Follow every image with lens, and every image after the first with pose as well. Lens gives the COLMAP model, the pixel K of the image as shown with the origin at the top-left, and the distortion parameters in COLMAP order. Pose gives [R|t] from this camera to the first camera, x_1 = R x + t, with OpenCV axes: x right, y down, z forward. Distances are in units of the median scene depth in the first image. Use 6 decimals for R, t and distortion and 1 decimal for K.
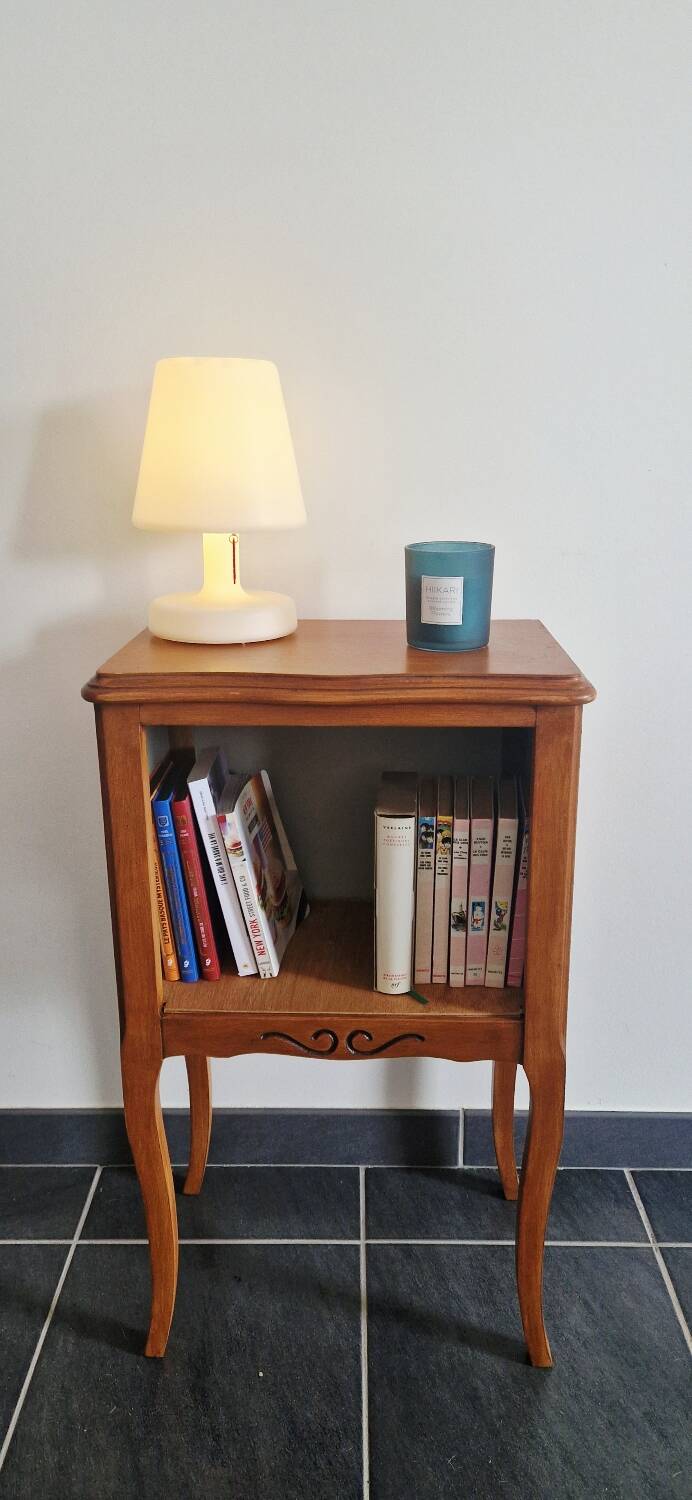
lens RADIAL K [[1062.8, 0, 341.3], [0, 1062.8, 743.2], [0, 0, 1]] dist [0.060290, -0.030639]
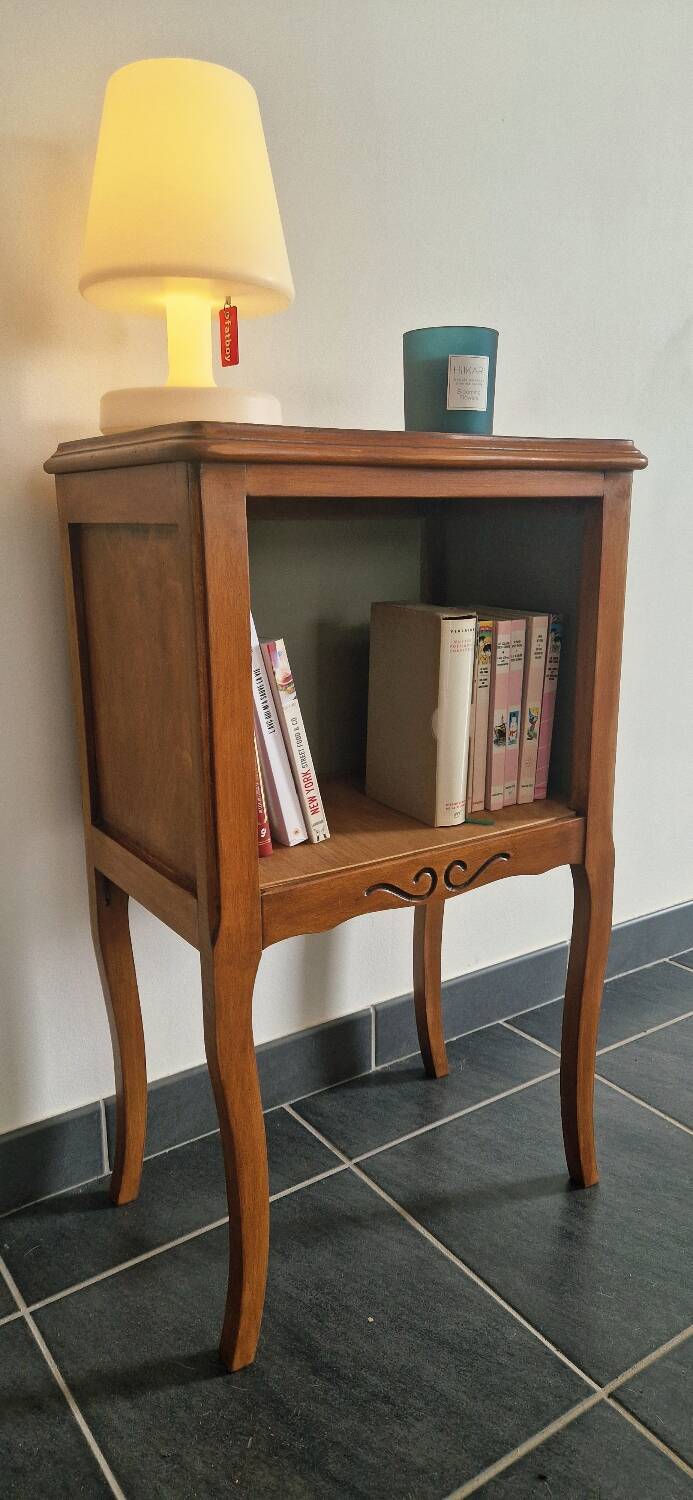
lens RADIAL K [[1010.5, 0, 347.9], [0, 1010.5, 742.6], [0, 0, 1]] dist [0.065395, -0.056045]
pose [[0.812812, -0.129325, 0.567989, -0.512683], [0.167852, 0.985686, -0.015773, 0.164731], [-0.557819, 0.108159, 0.822885, 0.332018]]
